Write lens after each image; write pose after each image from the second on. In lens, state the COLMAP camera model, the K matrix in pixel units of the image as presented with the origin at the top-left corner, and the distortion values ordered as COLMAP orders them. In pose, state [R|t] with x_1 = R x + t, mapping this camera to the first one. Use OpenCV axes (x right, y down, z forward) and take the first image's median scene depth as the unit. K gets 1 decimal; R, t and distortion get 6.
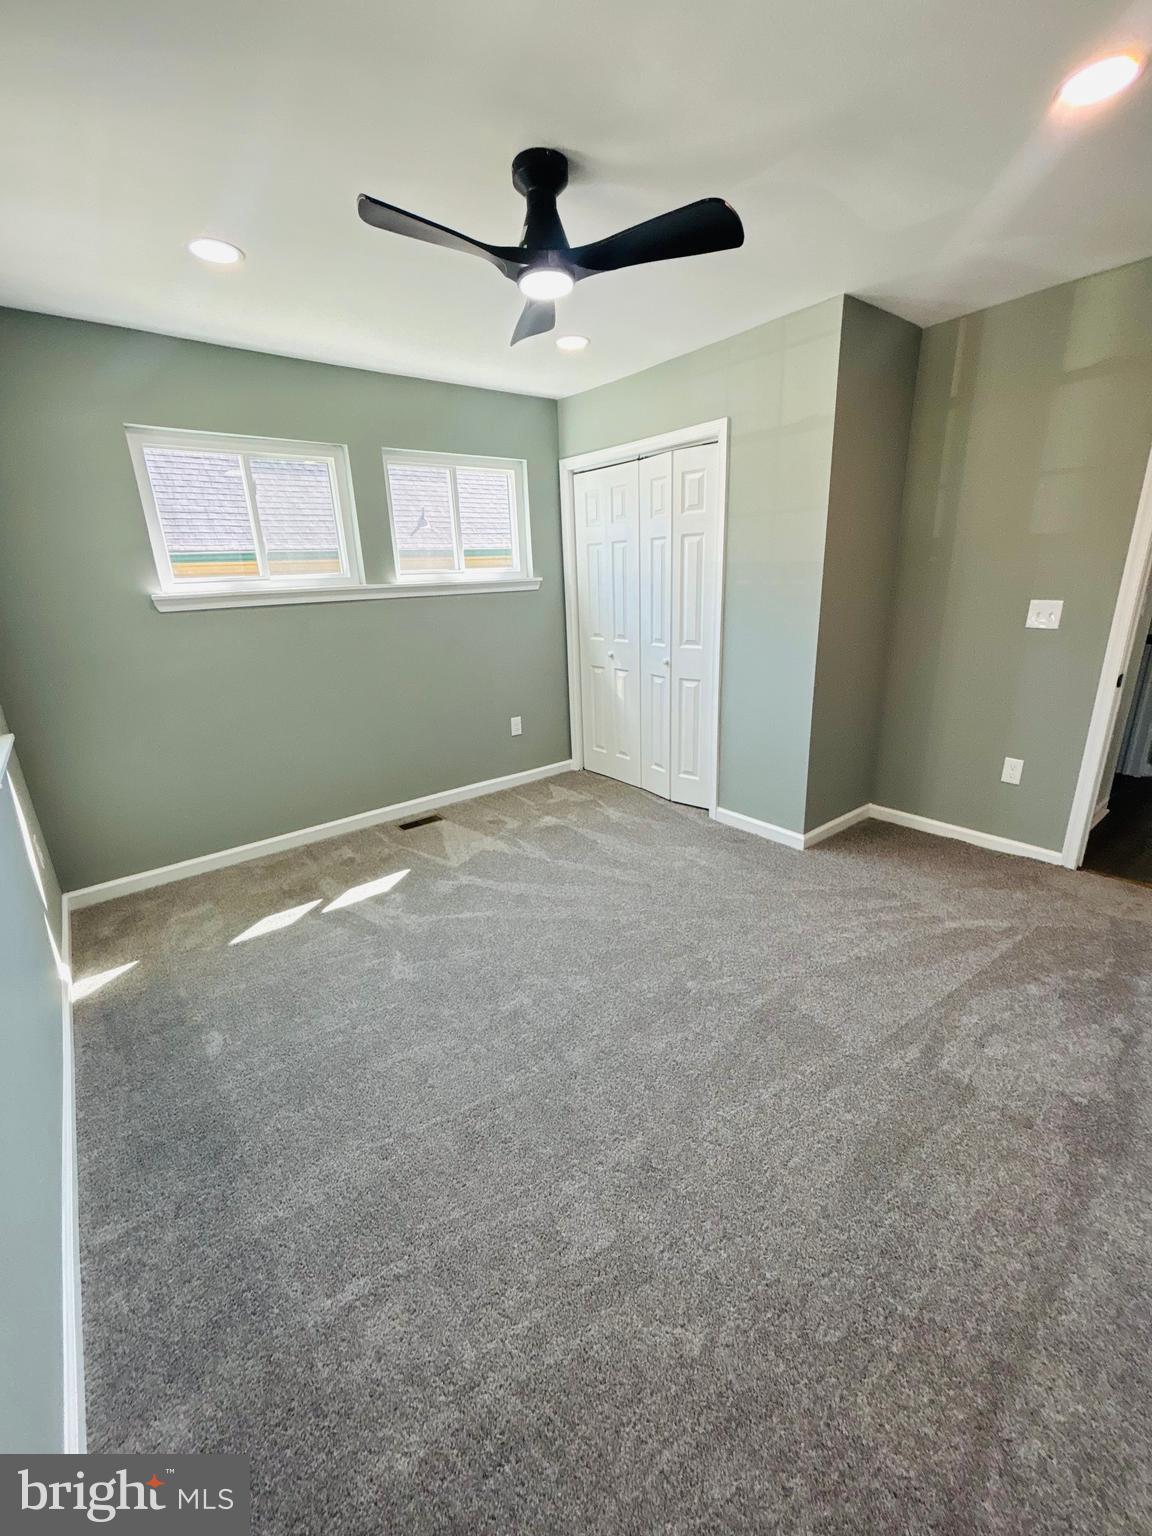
lens RADIAL K [[605.7, 0, 574.5], [0, 605.7, 768.9], [0, 0, 1]] dist [-0.001574, -0.000285]
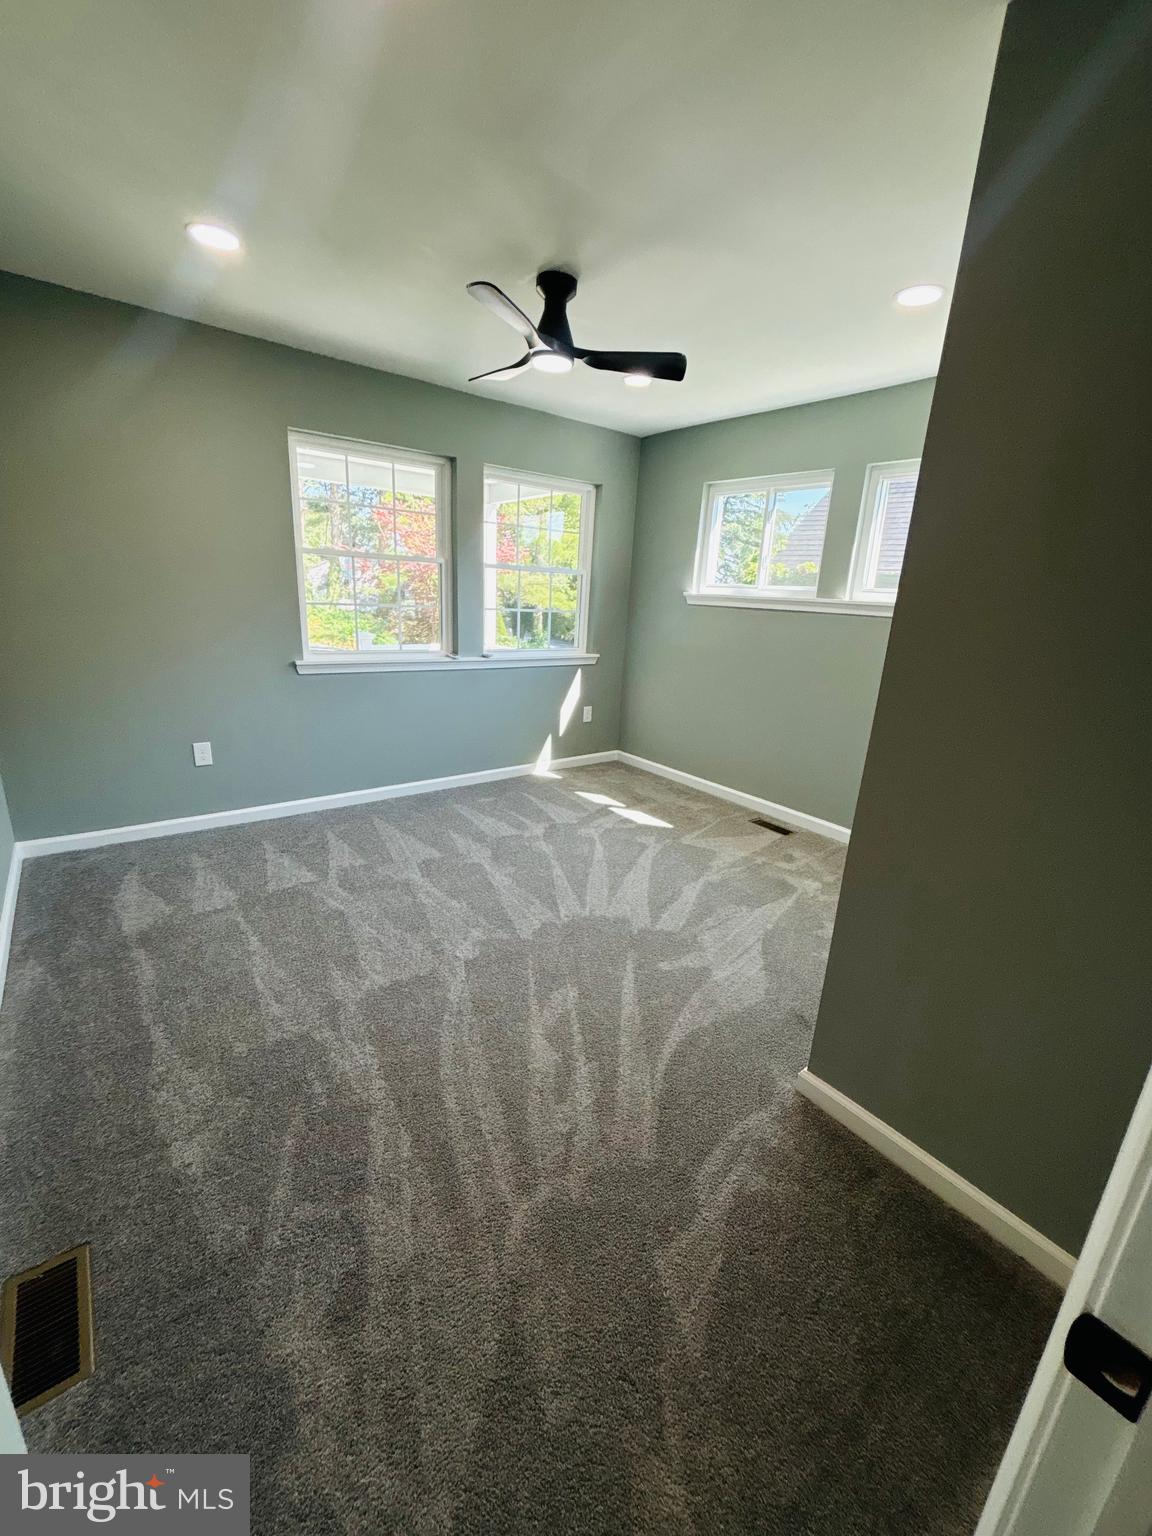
lens RADIAL K [[605.7, 0, 576.5], [0, 605.7, 760.9], [0, 0, 1]] dist [-0.001574, -0.000285]
pose [[-0.004922, 0.312412, -0.949934, 0.820847], [-0.354222, 0.887806, 0.293815, -0.233109], [0.935148, 0.337934, 0.106294, 0.639758]]
